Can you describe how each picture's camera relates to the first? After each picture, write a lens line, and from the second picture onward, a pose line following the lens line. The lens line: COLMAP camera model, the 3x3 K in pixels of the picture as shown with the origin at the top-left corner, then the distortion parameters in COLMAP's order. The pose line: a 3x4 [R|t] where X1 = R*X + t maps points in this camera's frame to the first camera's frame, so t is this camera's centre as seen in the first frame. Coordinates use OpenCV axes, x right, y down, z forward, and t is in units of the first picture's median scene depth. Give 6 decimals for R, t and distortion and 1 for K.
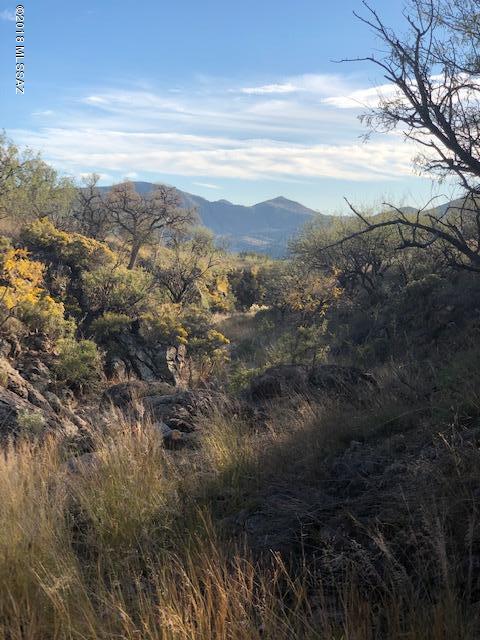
lens RADIAL K [[958.2, 0, 240.0], [0, 958.2, 320.0], [0, 0, 1]] dist [-0.021425, 0.158560]
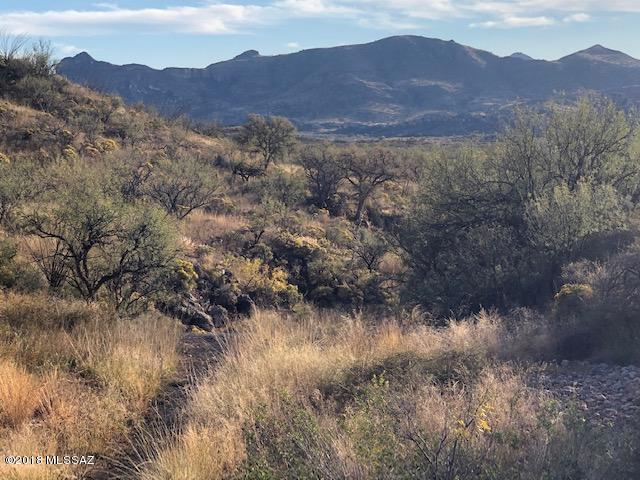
lens RADIAL K [[1267.2, 0, 320.0], [0, 1267.2, 240.0], [0, 0, 1]] dist [0.034307, 0.404106]
pose [[0.984133, -0.025363, -0.175609, 0.308327], [0.028598, 0.999464, 0.015916, -0.136479], [0.175112, -0.020686, 0.984331, -1.501939]]
